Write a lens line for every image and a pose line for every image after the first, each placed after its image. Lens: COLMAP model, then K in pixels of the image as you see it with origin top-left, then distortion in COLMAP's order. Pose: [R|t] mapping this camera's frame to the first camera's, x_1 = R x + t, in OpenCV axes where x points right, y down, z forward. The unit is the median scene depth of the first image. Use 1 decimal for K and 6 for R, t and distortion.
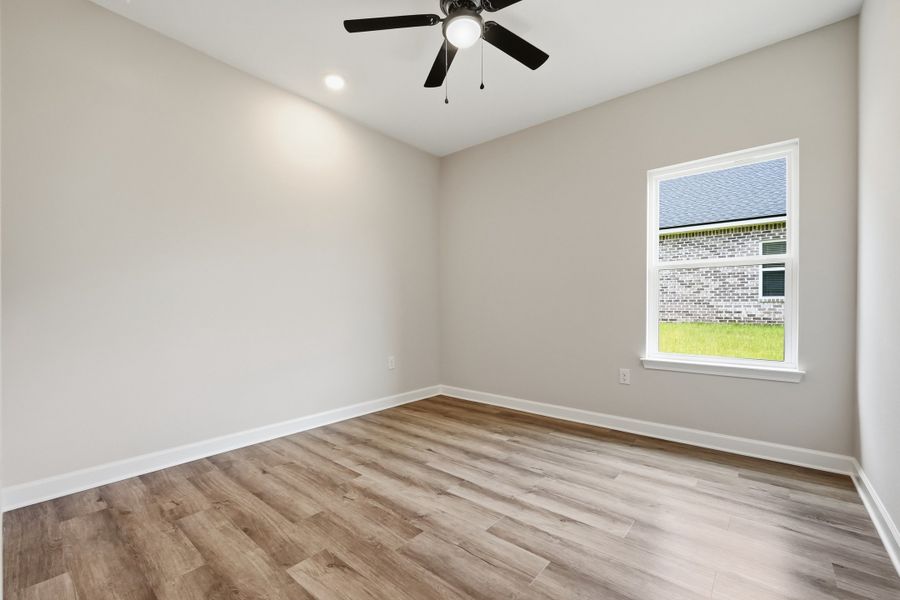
lens RADIAL K [[381.8, 0, 451.0], [0, 381.8, 308.4], [0, 0, 1]] dist [-0.002756, -0.000009]
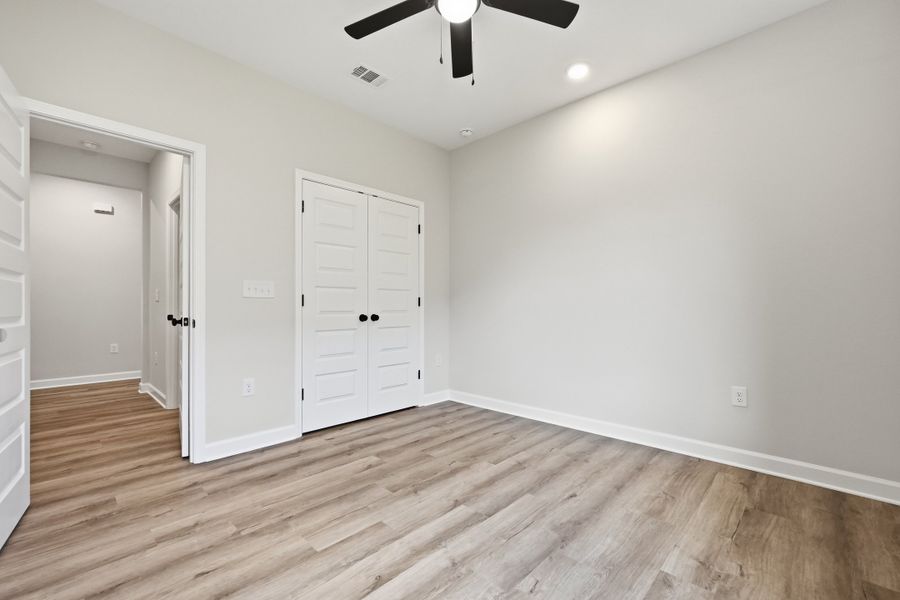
lens RADIAL K [[381.8, 0, 451.0], [0, 381.8, 308.4], [0, 0, 1]] dist [-0.002756, -0.000009]
pose [[-0.063619, 0.008322, -0.997940, 0.872726], [-0.001498, 0.999963, 0.008434, -0.013851], [0.997973, 0.002031, -0.063604, 0.972412]]
